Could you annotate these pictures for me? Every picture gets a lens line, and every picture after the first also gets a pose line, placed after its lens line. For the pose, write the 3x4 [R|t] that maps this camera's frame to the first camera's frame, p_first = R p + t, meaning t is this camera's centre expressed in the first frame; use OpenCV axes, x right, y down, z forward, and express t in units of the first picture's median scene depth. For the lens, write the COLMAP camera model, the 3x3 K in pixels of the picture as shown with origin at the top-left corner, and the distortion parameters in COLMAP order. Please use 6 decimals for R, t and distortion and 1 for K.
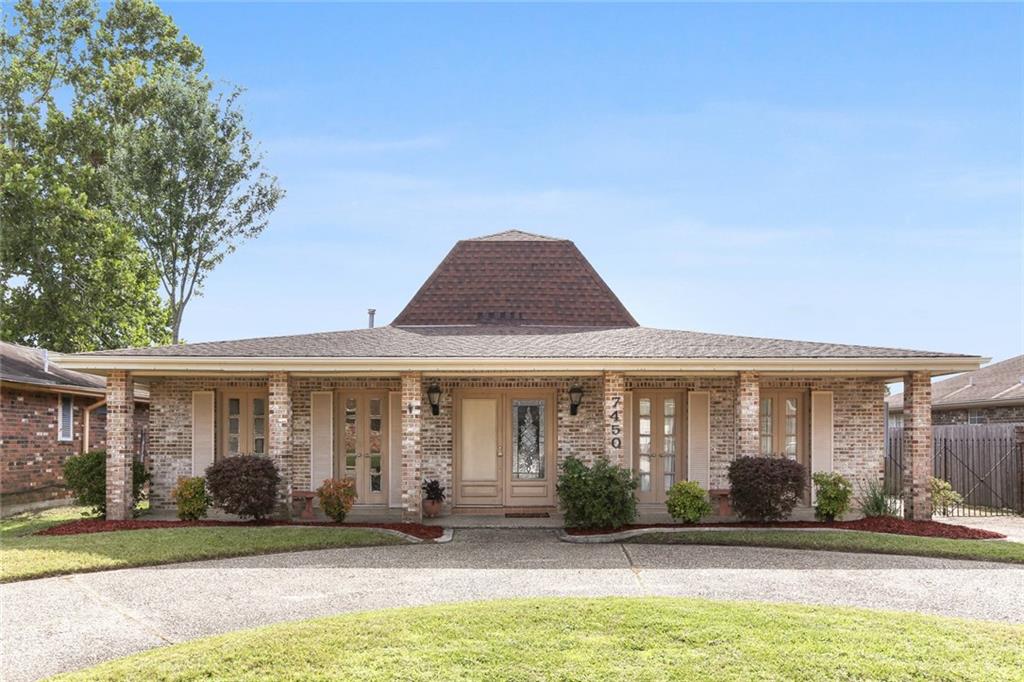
lens RADIAL K [[780.0, 0, 512.0], [0, 780.0, 340.9], [0, 0, 1]] dist [-0.023708, 0.001732]
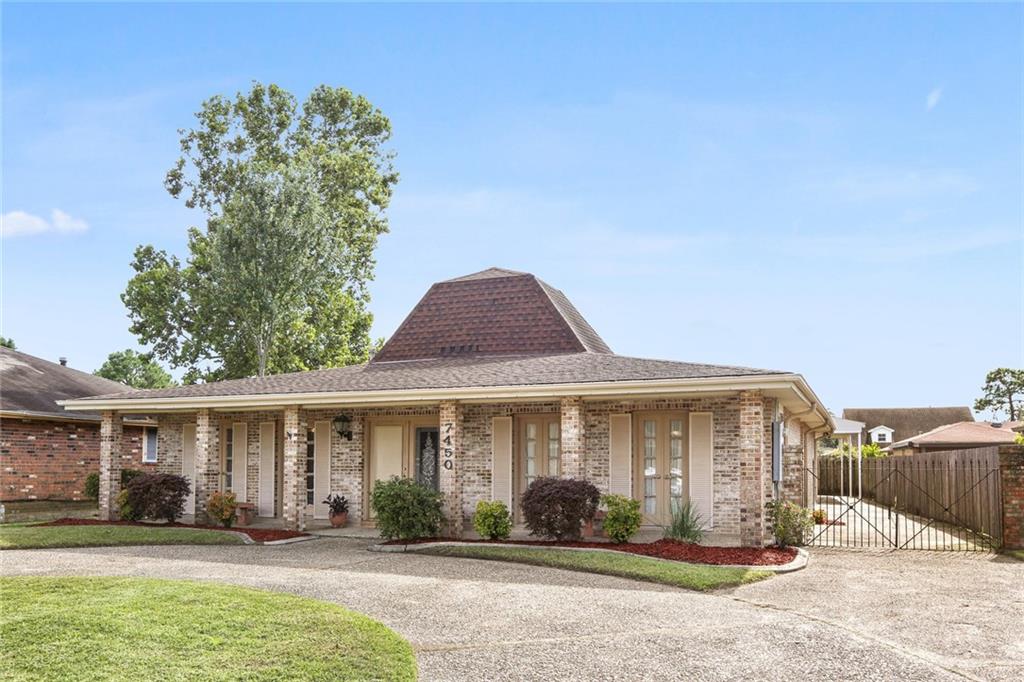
lens RADIAL K [[790.0, 0, 512.4], [0, 790.0, 343.0], [0, 0, 1]] dist [-0.033760, 0.011260]
pose [[0.925155, -0.056042, -0.375429, 0.557756], [0.047135, 0.998347, -0.032876, -0.000609], [0.376651, 0.012719, 0.926268, -0.006811]]
